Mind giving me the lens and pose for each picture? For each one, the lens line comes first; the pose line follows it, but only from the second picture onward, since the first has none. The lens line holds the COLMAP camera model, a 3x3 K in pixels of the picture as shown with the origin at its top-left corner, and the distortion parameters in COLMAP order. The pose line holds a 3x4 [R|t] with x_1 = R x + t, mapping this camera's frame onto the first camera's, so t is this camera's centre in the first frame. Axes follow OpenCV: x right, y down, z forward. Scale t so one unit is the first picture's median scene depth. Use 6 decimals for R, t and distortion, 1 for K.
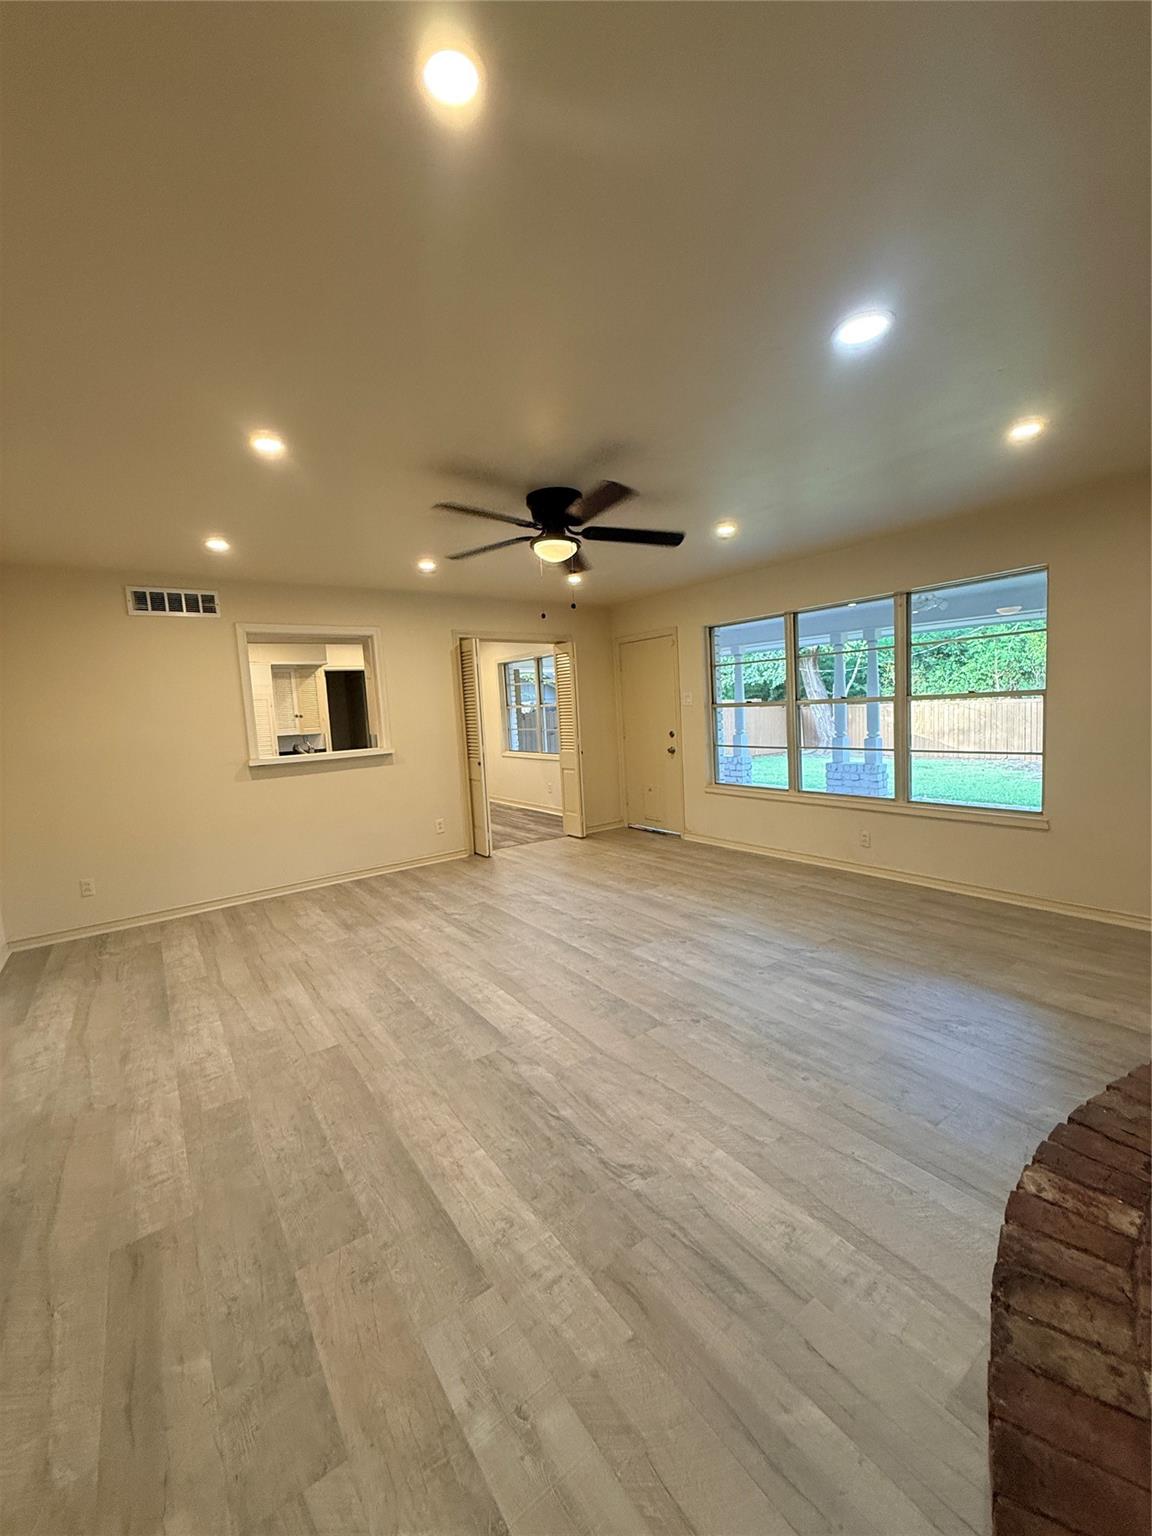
lens RADIAL K [[618.3, 0, 576.2], [0, 618.3, 765.9], [0, 0, 1]] dist [0.000455, -0.000802]
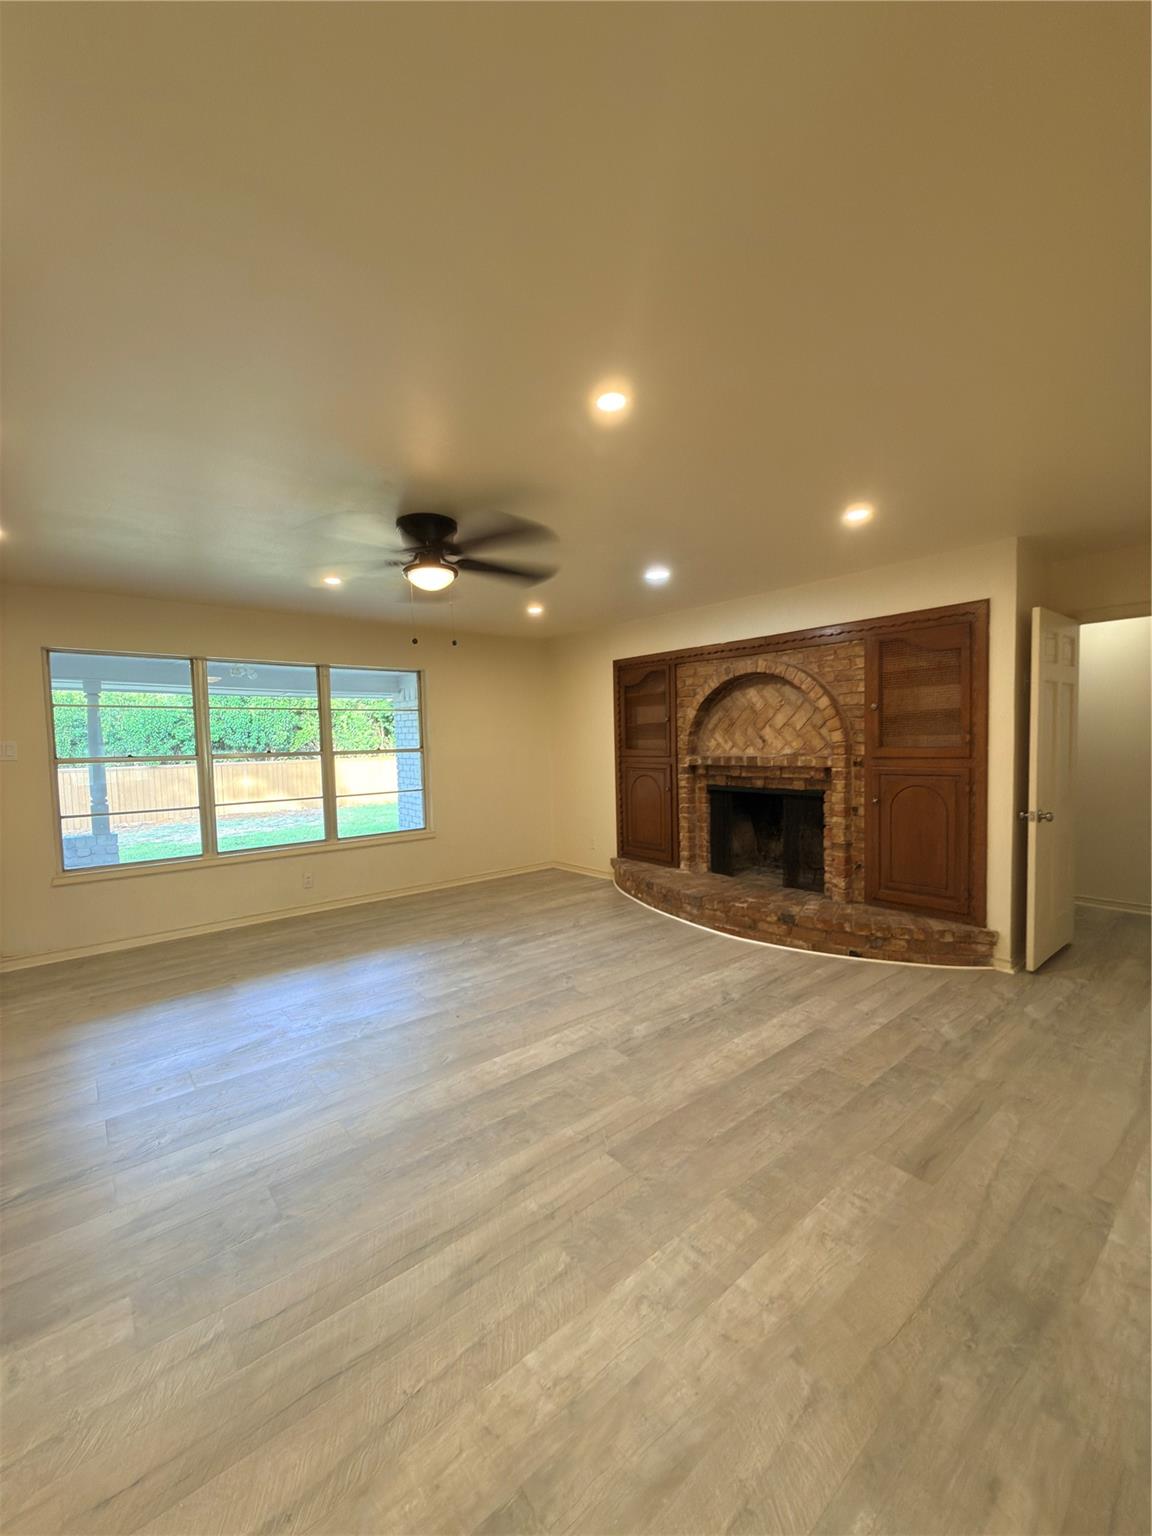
lens RADIAL K [[618.3, 0, 575.4], [0, 618.3, 770.4], [0, 0, 1]] dist [0.000455, -0.000802]
pose [[-0.069269, 0.003427, 0.997592, -1.124360], [0.122289, 0.992481, 0.005082, -0.040101], [-0.990074, 0.122347, -0.069168, 0.995727]]
